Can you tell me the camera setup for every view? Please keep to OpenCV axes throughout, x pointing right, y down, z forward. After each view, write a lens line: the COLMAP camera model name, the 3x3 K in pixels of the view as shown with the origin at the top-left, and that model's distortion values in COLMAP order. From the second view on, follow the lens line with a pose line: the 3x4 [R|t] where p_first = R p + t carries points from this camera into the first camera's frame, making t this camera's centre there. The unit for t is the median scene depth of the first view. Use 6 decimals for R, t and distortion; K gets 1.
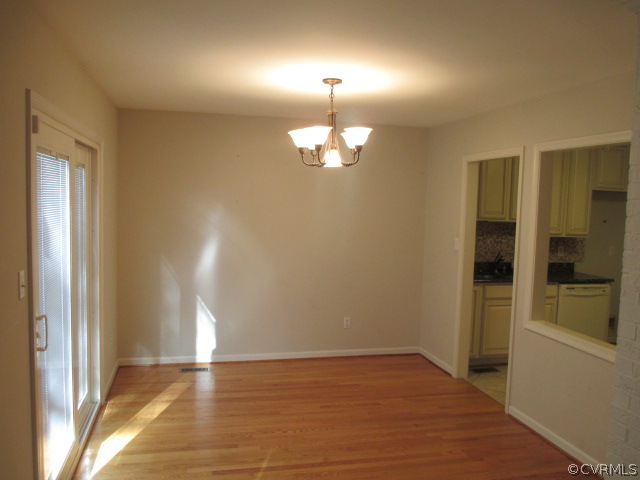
lens RADIAL K [[542.6, 0, 323.4], [0, 542.6, 235.0], [0, 0, 1]] dist [-0.072546, 0.045316]
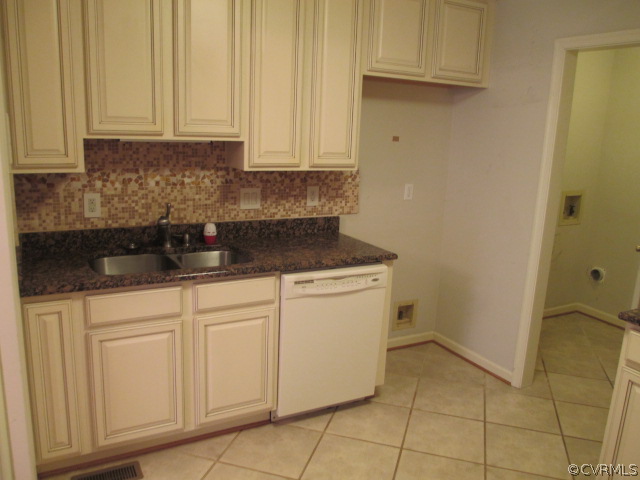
lens RADIAL K [[542.6, 0, 322.8], [0, 542.6, 237.7], [0, 0, 1]] dist [-0.072546, 0.045316]
pose [[0.970123, -0.046916, 0.238033, 0.337536], [0.010651, 0.988414, 0.151408, -0.010691], [-0.242378, -0.144349, 0.959383, 0.499451]]
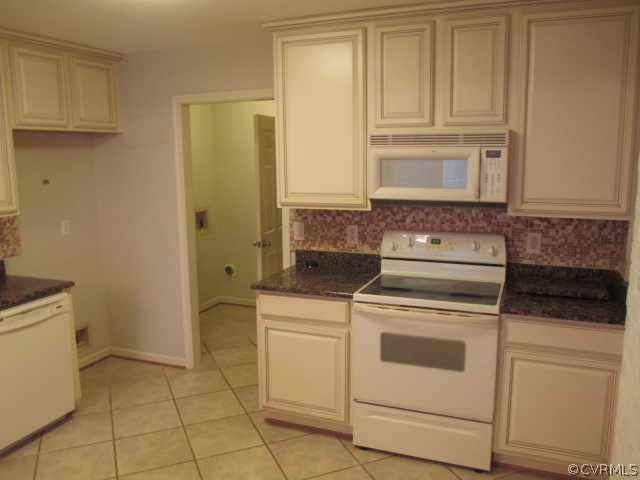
lens RADIAL K [[542.6, 0, 320.7], [0, 542.6, 234.7], [0, 0, 1]] dist [-0.072546, 0.045316]
pose [[0.600350, -0.168085, 0.781874, 0.245242], [0.095620, 0.985737, 0.138490, -0.021951], [-0.794000, -0.008379, 0.607860, 0.407309]]
